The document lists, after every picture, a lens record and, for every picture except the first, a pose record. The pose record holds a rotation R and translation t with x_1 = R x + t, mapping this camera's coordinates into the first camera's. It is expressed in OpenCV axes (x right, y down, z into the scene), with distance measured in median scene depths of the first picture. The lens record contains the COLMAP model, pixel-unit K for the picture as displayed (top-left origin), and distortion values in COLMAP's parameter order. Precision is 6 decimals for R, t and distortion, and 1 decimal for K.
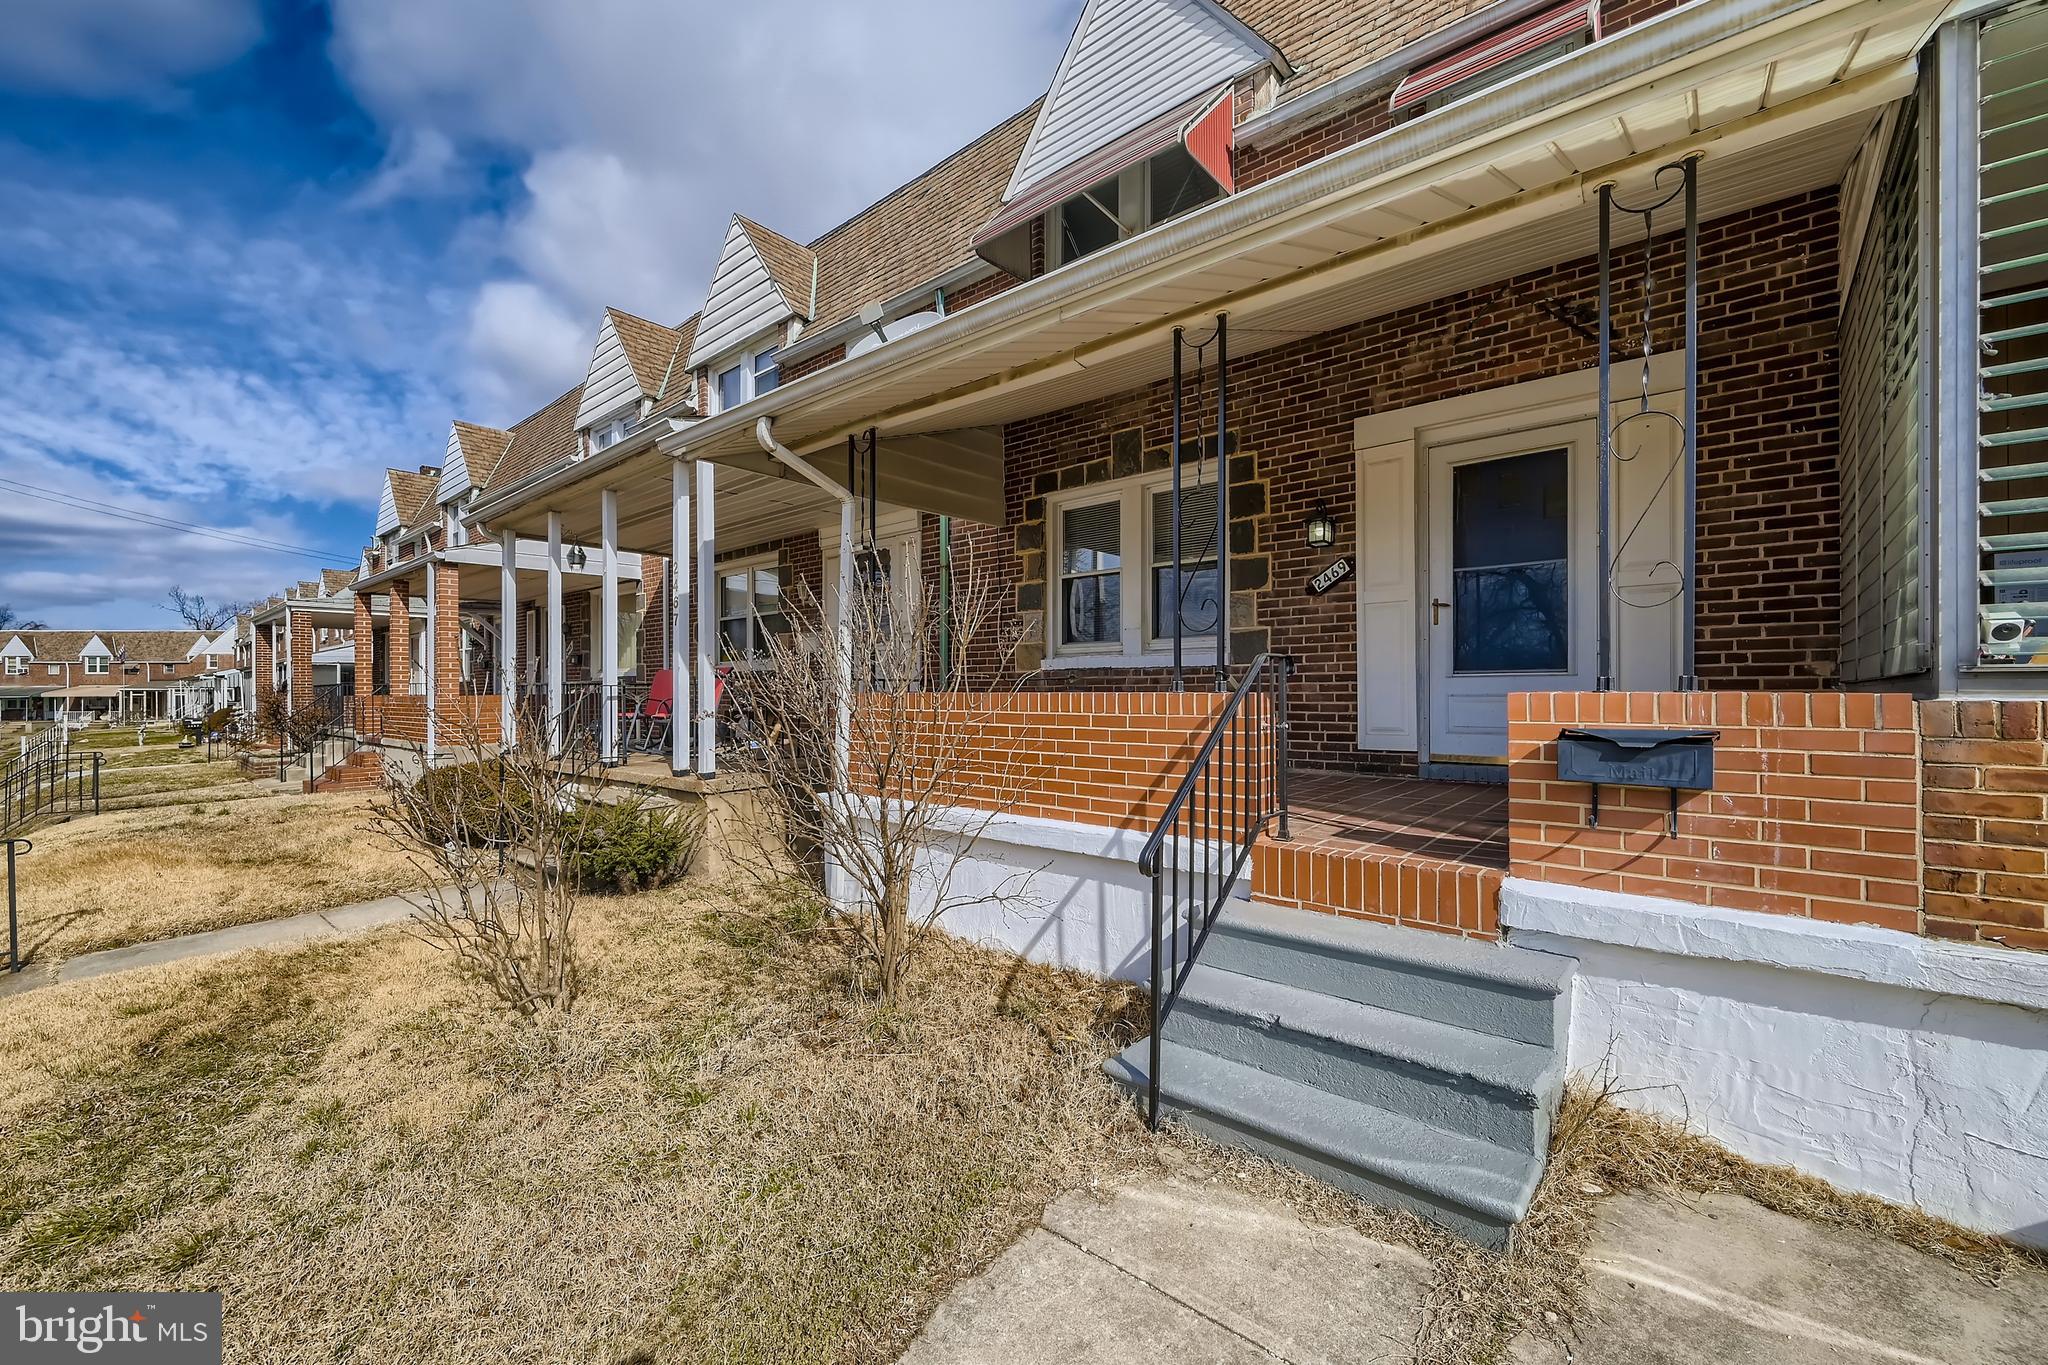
lens RADIAL K [[819.0, 0, 1030.2], [0, 819.0, 691.9], [0, 0, 1]] dist [-0.001997, -0.000087]
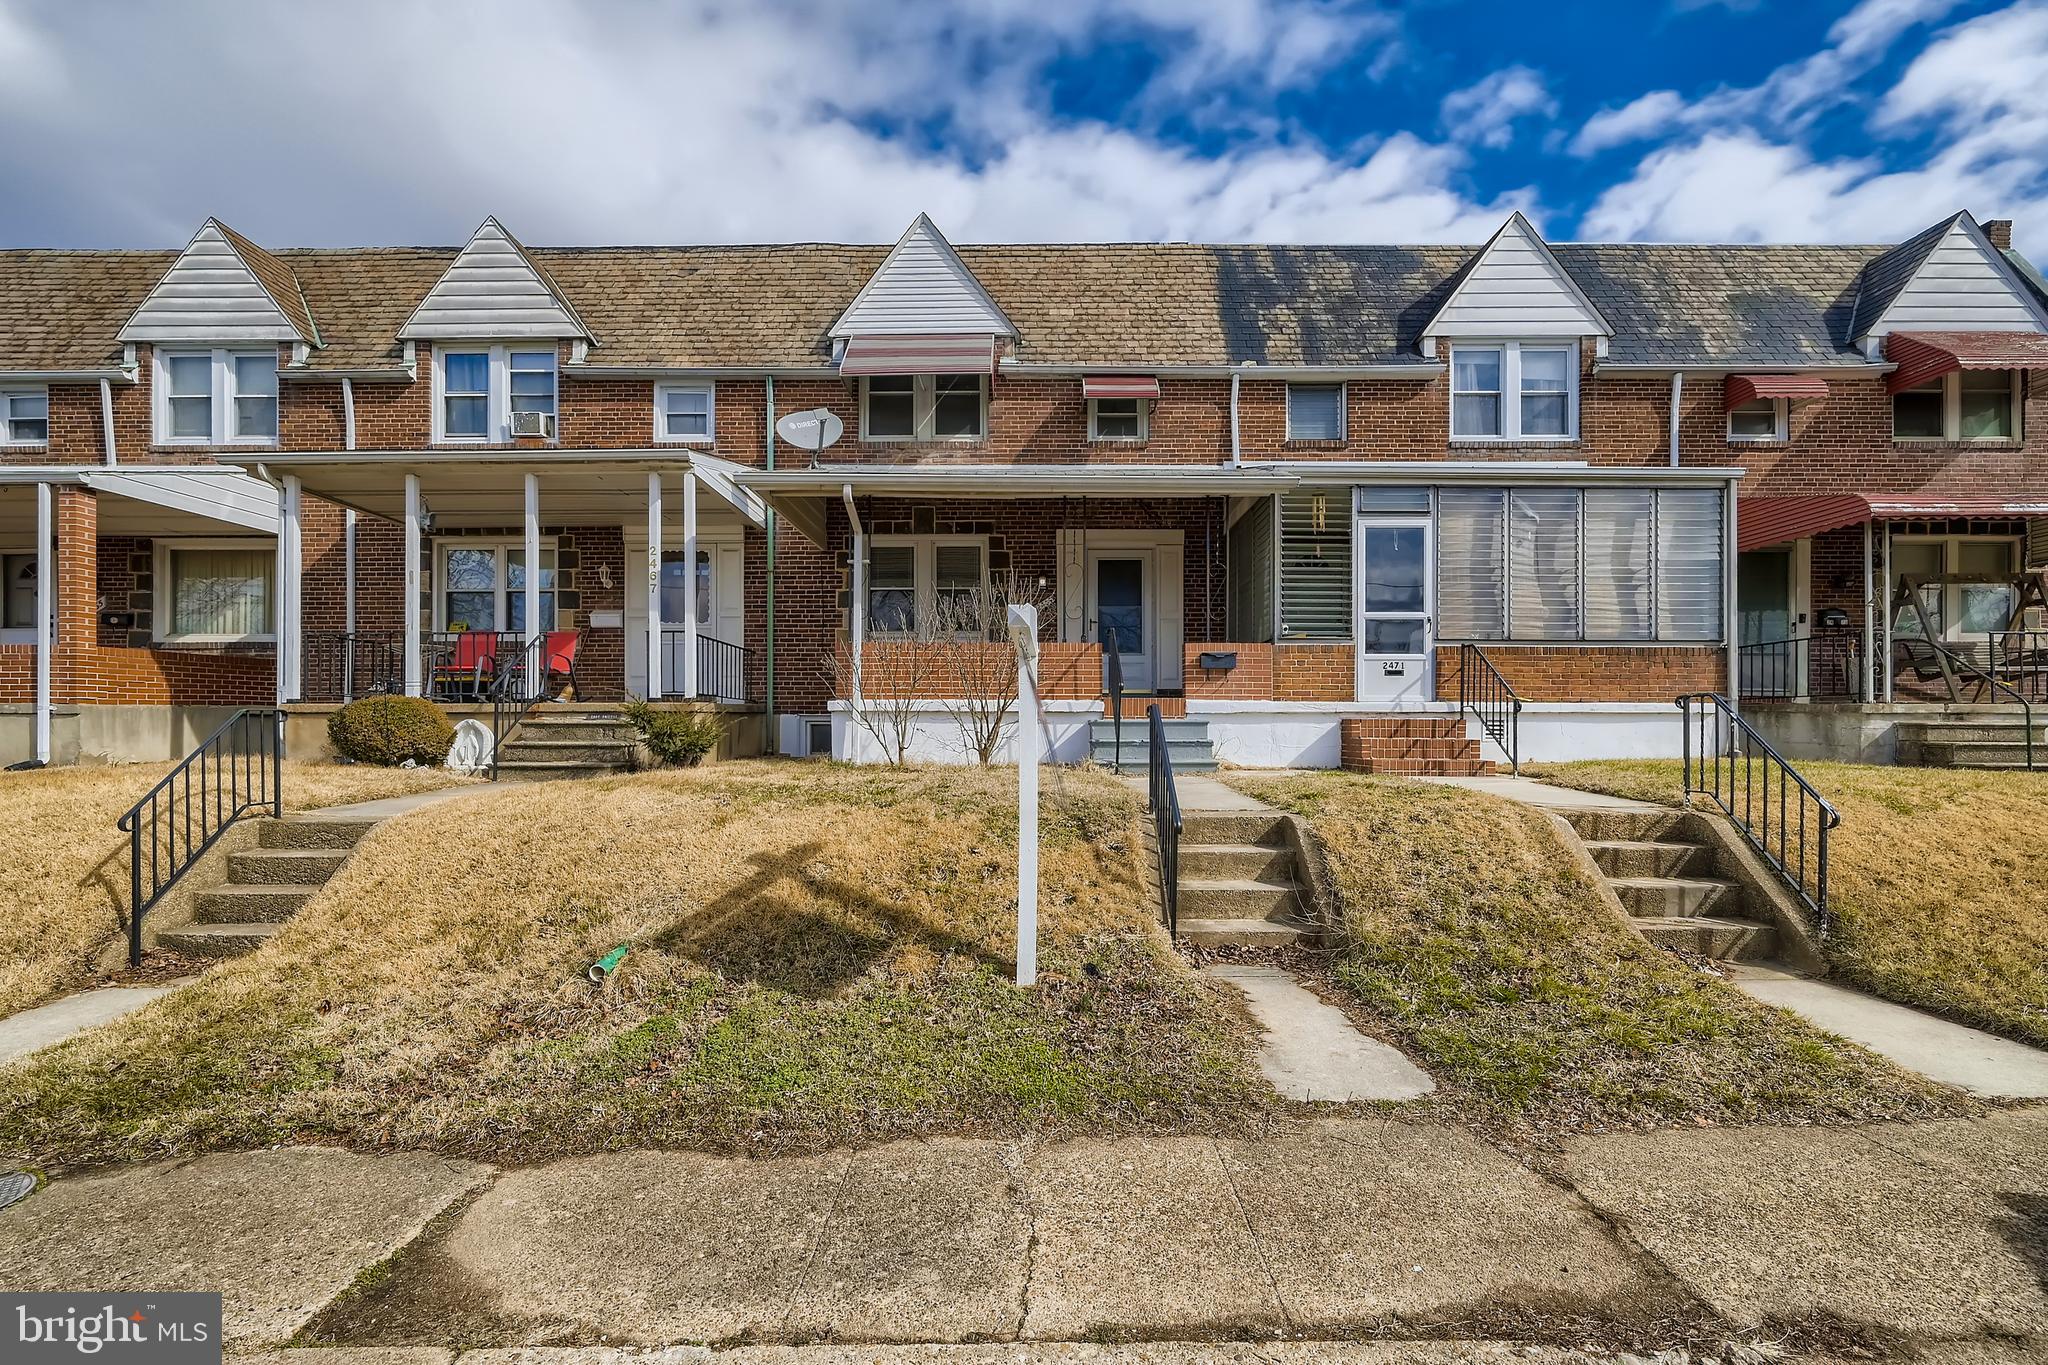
lens RADIAL K [[819.0, 0, 1023.9], [0, 819.0, 731.6], [0, 0, 1]] dist [-0.001997, -0.000087]
pose [[0.770450, 0.005121, 0.637479, -0.896883], [-0.004765, 0.999986, -0.002274, 0.166577], [-0.637482, -0.001285, 0.770464, -0.494783]]
